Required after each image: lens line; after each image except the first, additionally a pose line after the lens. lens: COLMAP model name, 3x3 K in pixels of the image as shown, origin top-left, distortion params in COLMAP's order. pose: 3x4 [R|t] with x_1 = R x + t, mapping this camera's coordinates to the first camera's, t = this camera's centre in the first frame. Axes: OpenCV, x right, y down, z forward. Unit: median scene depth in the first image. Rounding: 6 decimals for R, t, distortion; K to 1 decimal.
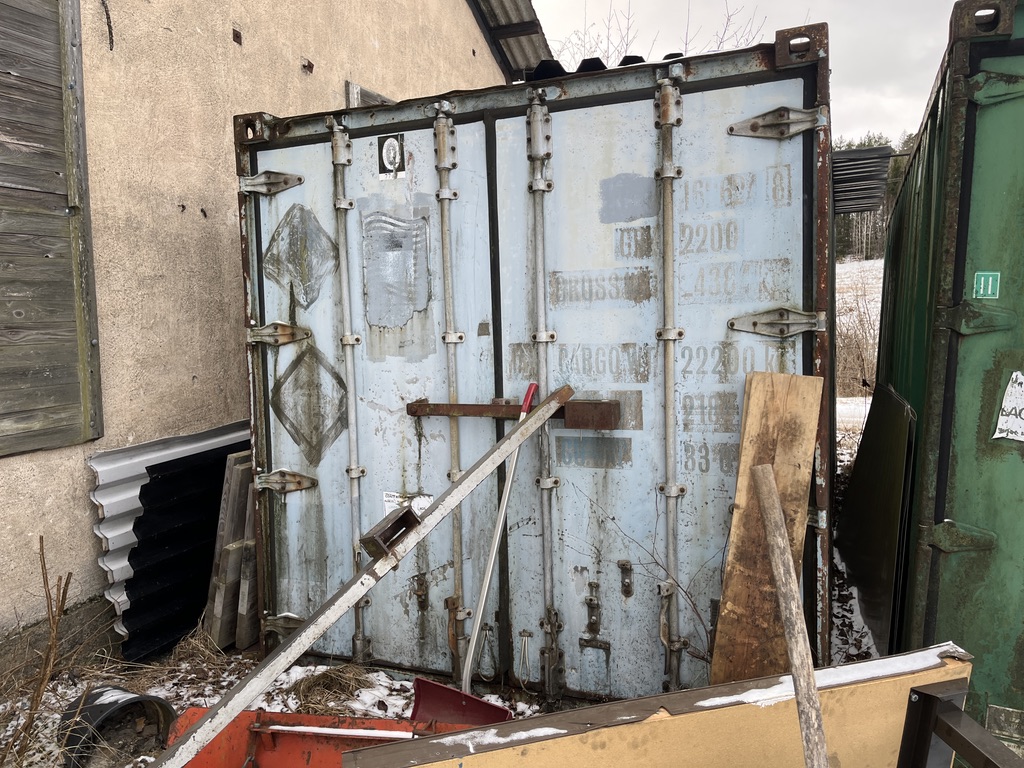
lens RADIAL K [[769.6, 0, 524.9], [0, 769.6, 378.1], [0, 0, 1]] dist [0.065556, -0.087598]
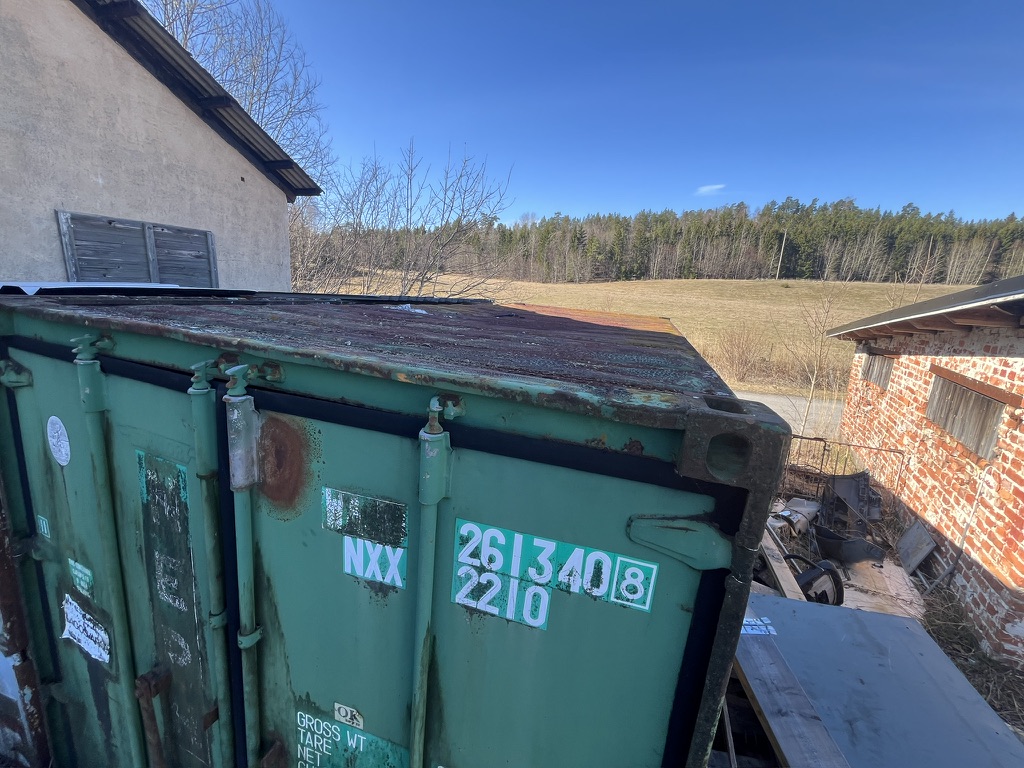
lens RADIAL K [[413.6, 0, 512.4], [0, 413.6, 381.4], [0, 0, 1]] dist [-0.003305, -0.000464]
pose [[0.995357, 0.048189, 0.083317, 1.020326], [-0.058049, 0.991039, 0.120299, -0.377501], [-0.076773, -0.124577, 0.989235, 0.260208]]
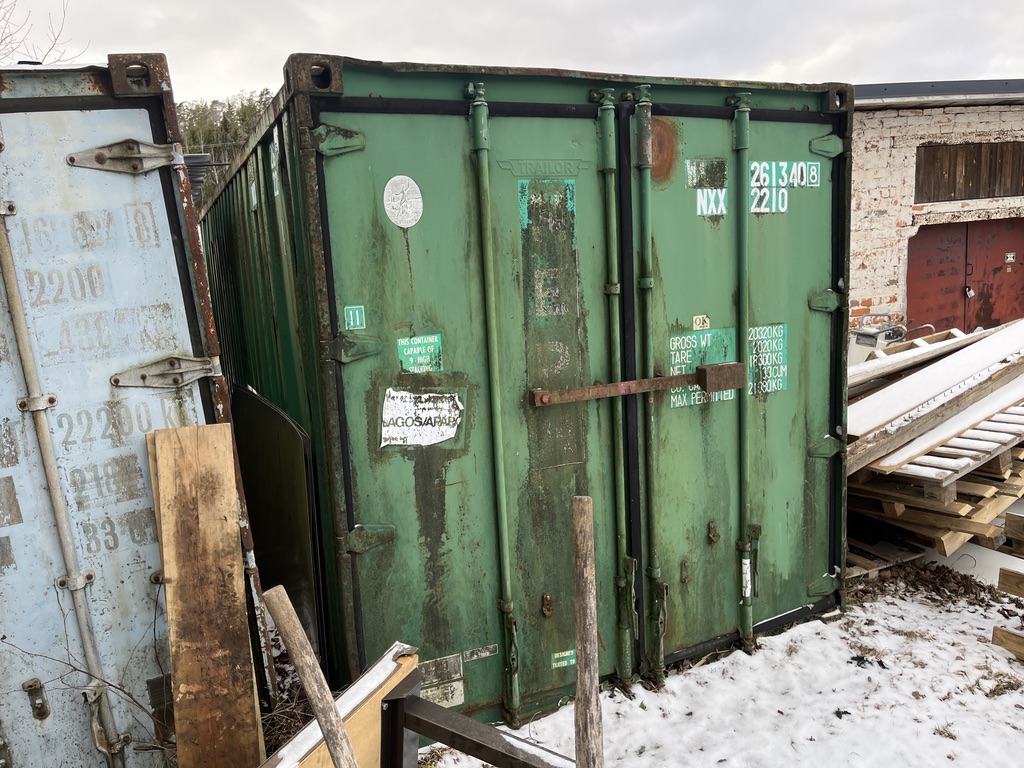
lens RADIAL K [[769.1, 0, 512.1], [0, 769.1, 388.0], [0, 0, 1]] dist [0.068834, -0.093443]
pose [[0.672312, -0.175593, 0.719141, -0.064471], [0.139470, 0.984108, 0.109903, -0.088243], [-0.727011, 0.026409, 0.686118, 0.052219]]
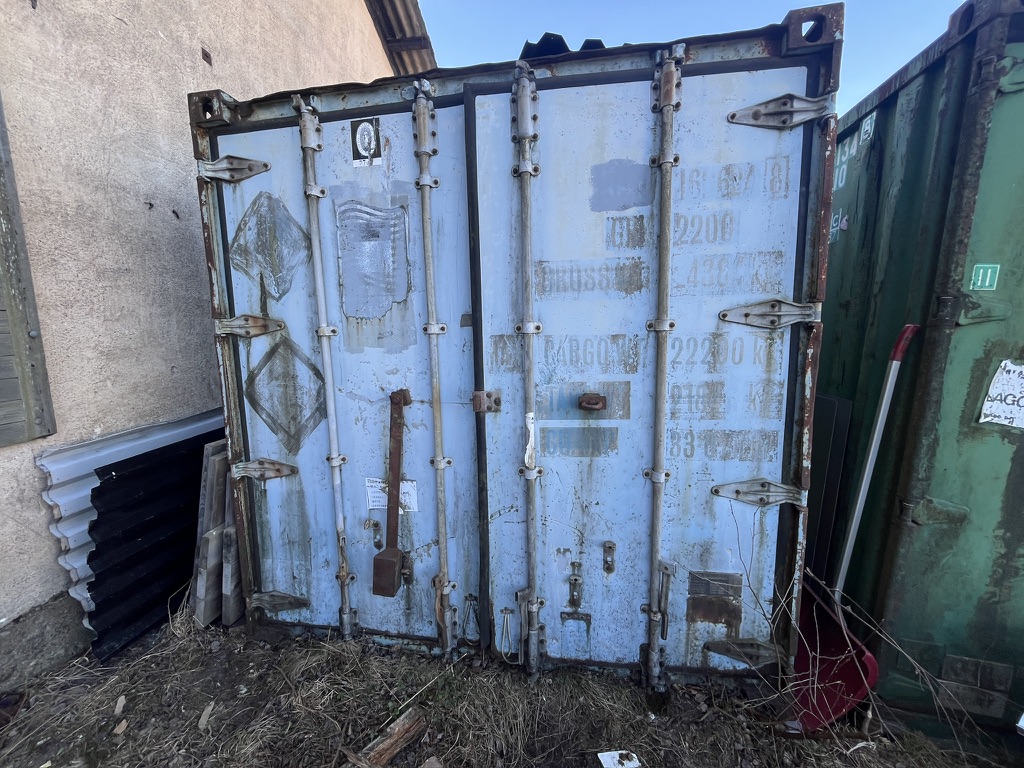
lens RADIAL K [[413.6, 0, 512.4], [0, 413.6, 381.4], [0, 0, 1]] dist [-0.003305, -0.000464]
pose [[0.978408, -0.021273, 0.205586, -0.113223], [0.009707, 0.998321, 0.057101, -0.014182], [-0.206456, -0.053872, 0.976972, 0.471049]]
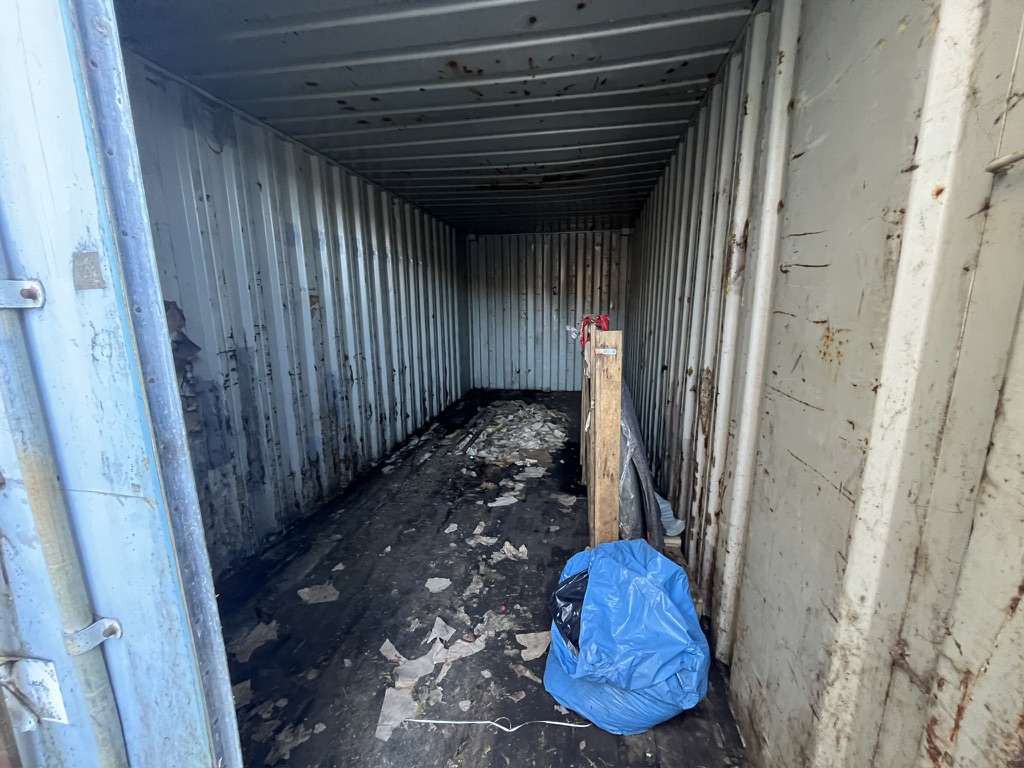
lens RADIAL K [[410.5, 0, 509.0], [0, 410.5, 384.7], [0, 0, 1]] dist [-0.000286, -0.000064]
pose [[0.979731, -0.017729, 0.199531, 0.100696], [-0.007208, 0.992311, 0.123563, -0.038087], [-0.200187, -0.122497, 0.972070, 0.807441]]
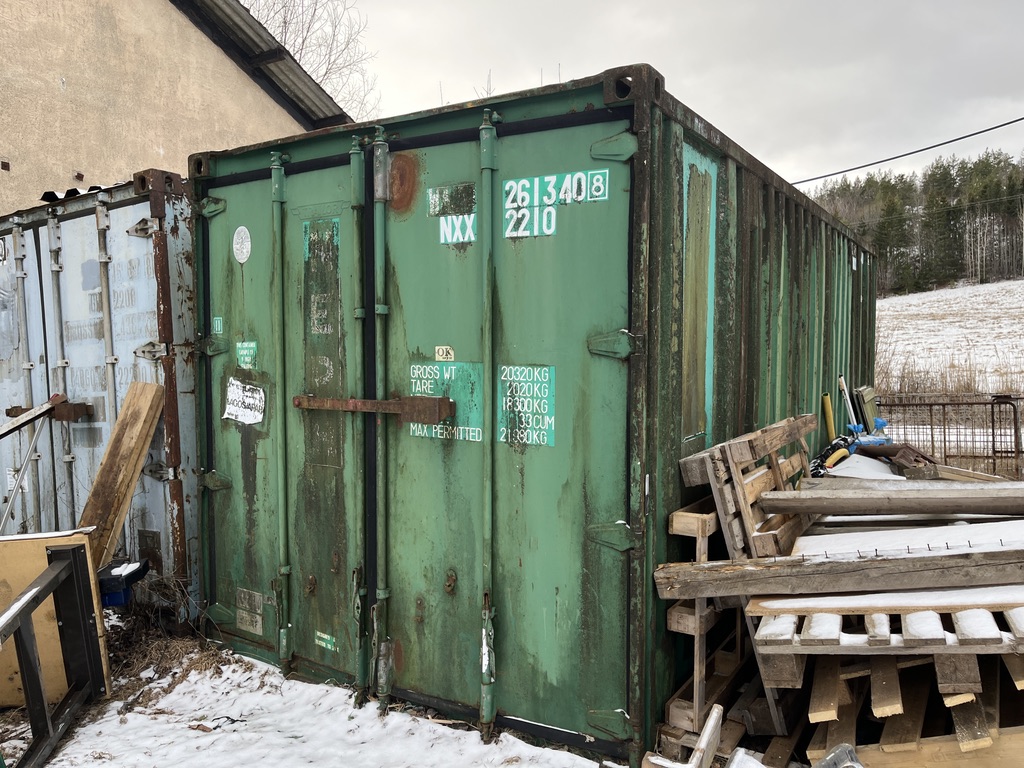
lens RADIAL K [[769.1, 0, 512.1], [0, 769.1, 388.0], [0, 0, 1]] dist [0.068834, -0.093443]
pose [[0.987626, -0.016907, -0.155911, 1.171205], [0.011280, 0.999255, -0.036905, 0.064585], [0.156419, 0.034690, 0.987081, -0.411470]]
